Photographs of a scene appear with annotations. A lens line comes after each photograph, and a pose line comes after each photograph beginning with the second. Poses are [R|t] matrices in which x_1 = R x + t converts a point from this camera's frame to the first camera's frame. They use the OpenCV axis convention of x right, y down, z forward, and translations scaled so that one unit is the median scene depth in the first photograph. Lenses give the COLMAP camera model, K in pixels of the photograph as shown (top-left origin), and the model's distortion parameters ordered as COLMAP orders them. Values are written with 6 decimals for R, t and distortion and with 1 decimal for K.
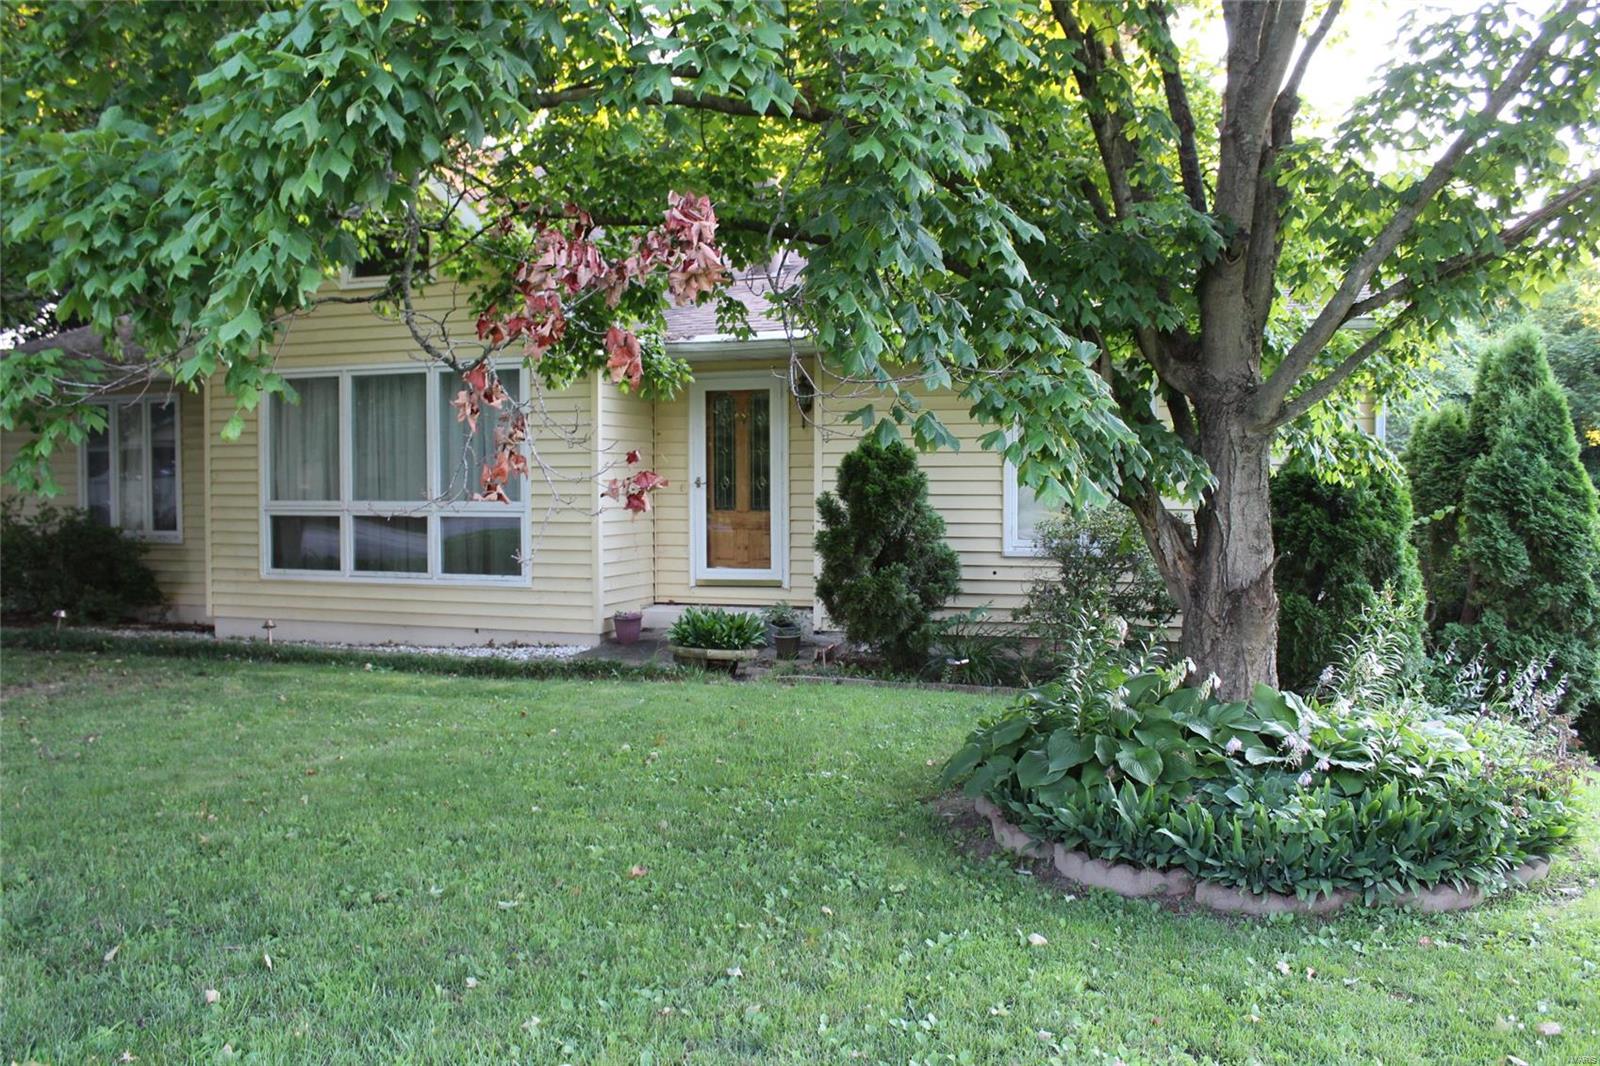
lens RADIAL K [[1350.1, 0, 800.2], [0, 1350.1, 530.5], [0, 0, 1]] dist [-0.152991, 0.133471]
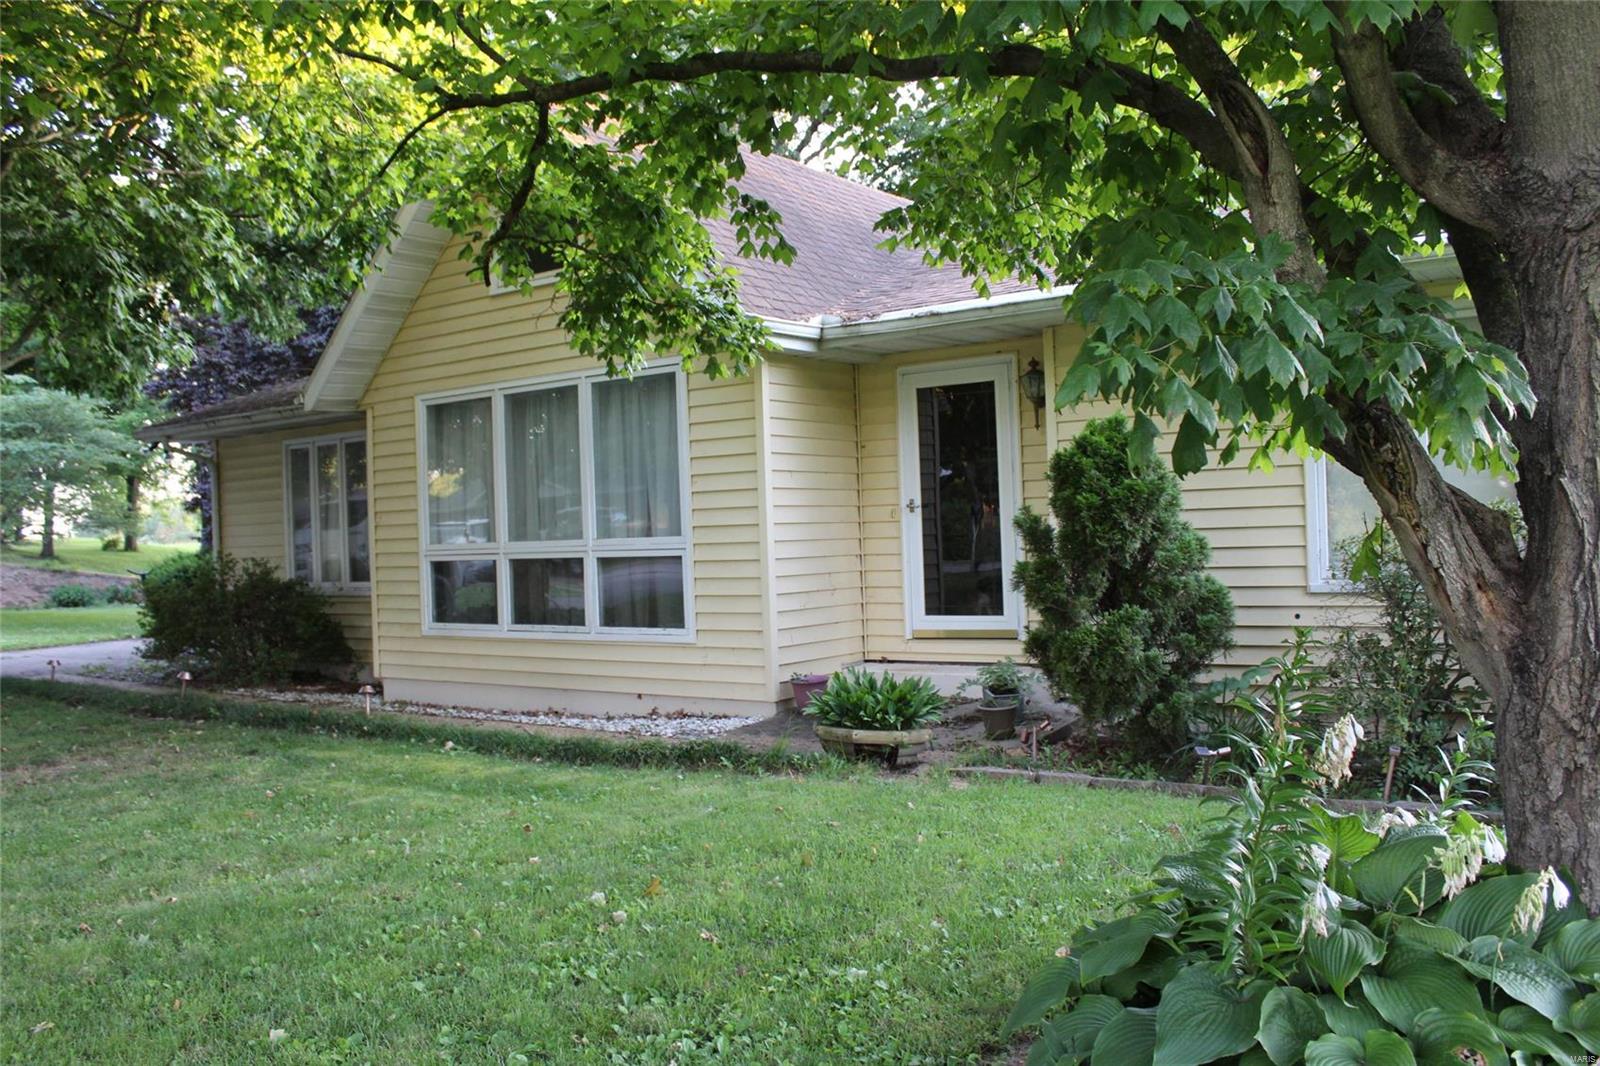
lens RADIAL K [[1350.1, 0, 796.5], [0, 1350.1, 535.9], [0, 0, 1]] dist [-0.152991, 0.133471]
pose [[0.955838, -0.030356, -0.292321, 0.097166], [0.021626, 0.999220, -0.033051, 0.006636], [0.293096, 0.025269, 0.955749, 0.256341]]
